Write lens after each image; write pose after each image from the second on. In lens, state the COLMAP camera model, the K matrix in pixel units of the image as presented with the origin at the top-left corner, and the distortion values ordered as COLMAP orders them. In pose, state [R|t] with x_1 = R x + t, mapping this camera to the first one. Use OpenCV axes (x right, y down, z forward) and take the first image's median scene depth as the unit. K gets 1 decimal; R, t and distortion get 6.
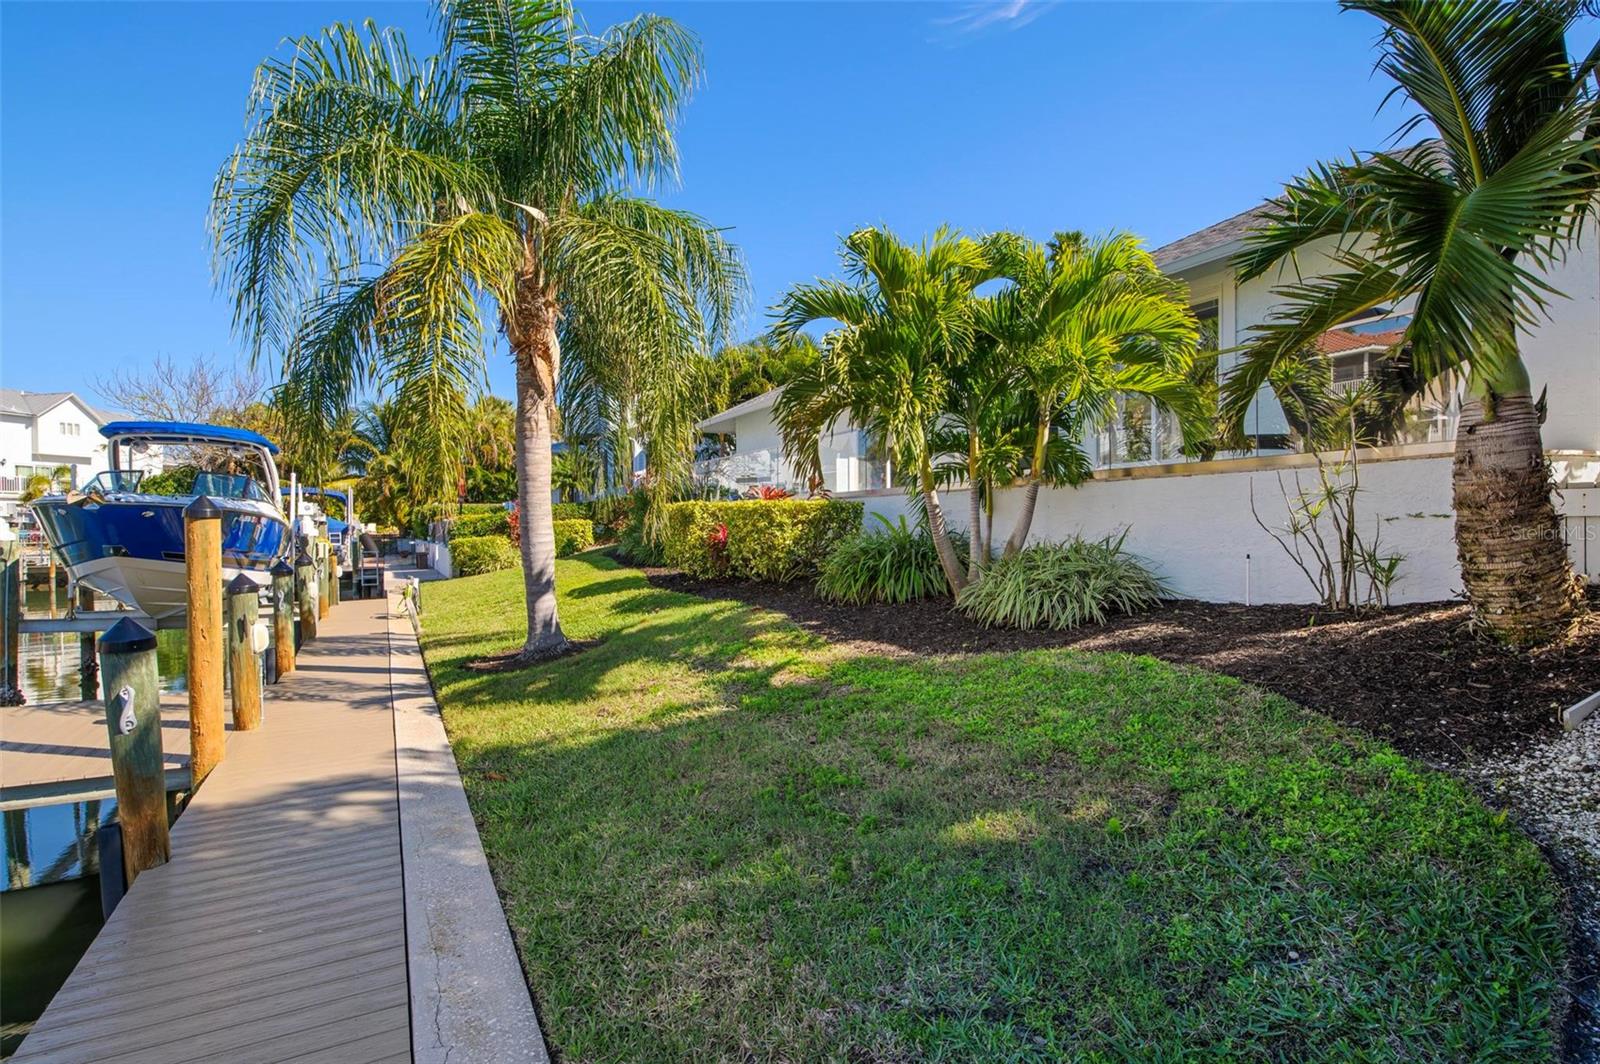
lens RADIAL K [[752.7, 0, 809.5], [0, 752.7, 539.2], [0, 0, 1]] dist [-0.002279, -0.003432]
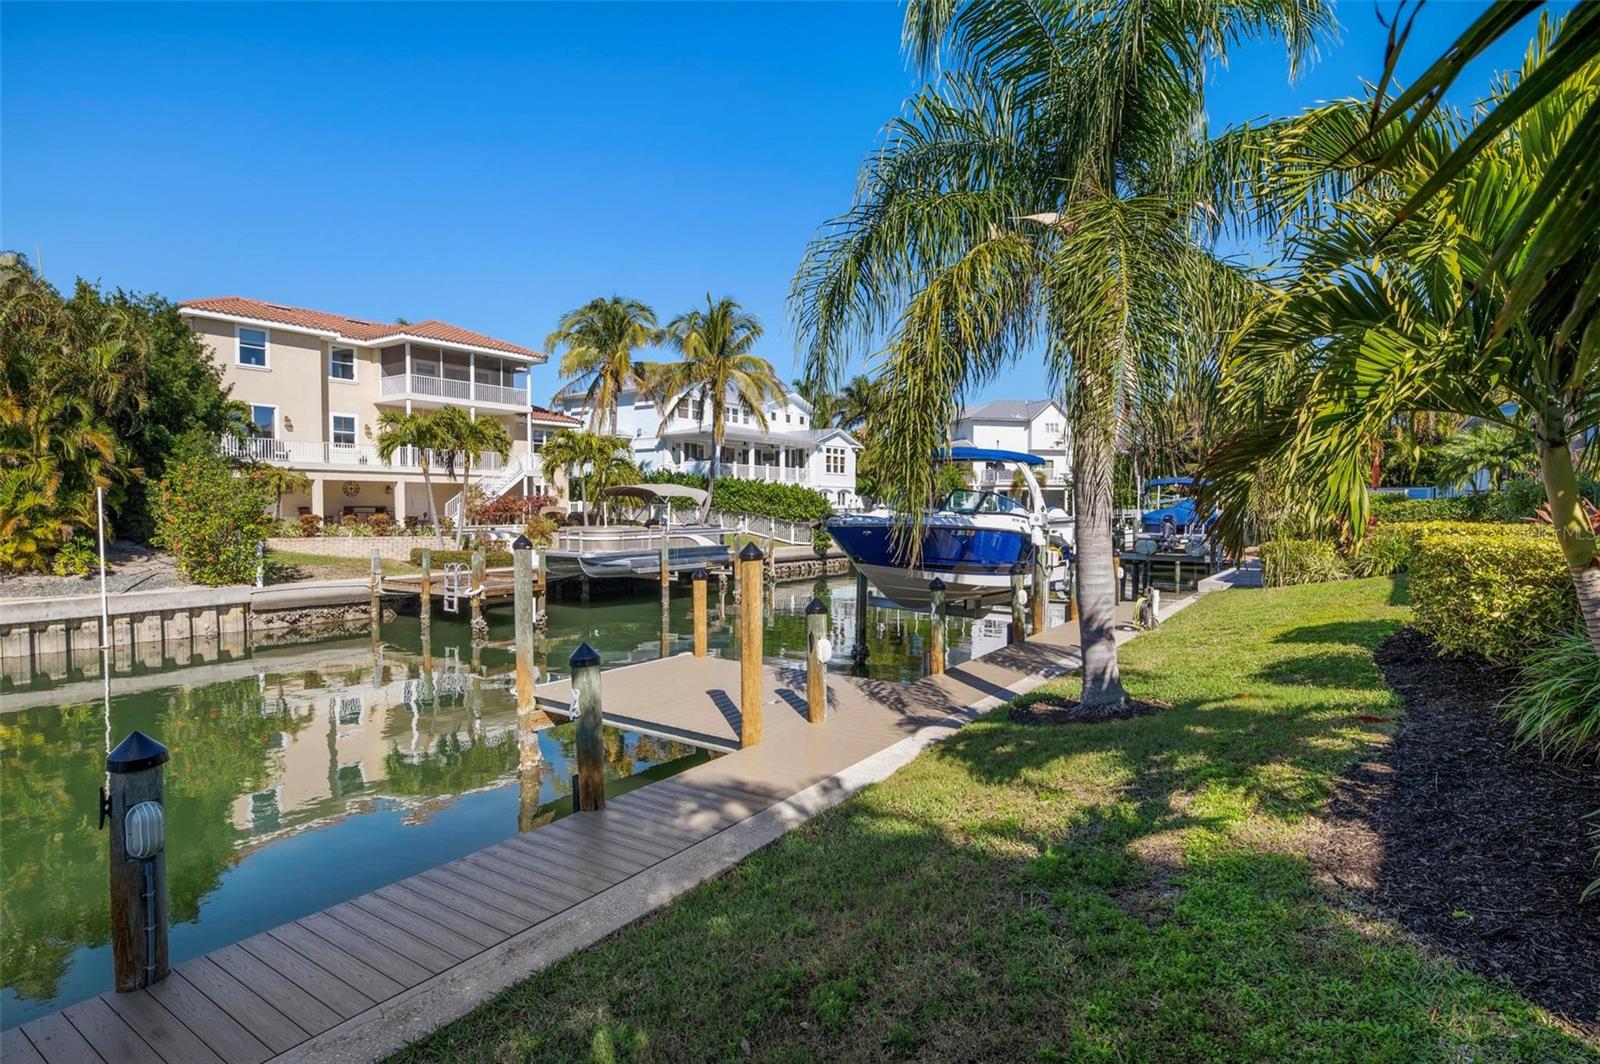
lens RADIAL K [[816.6, 0, 816.0], [0, 816.6, 538.5], [0, 0, 1]] dist [0.005918, 0.000769]
pose [[0.467726, 0.043971, -0.882779, 0.520118], [-0.022675, 0.999030, 0.037748, -0.122908], [0.883582, 0.002361, 0.468270, 0.433012]]
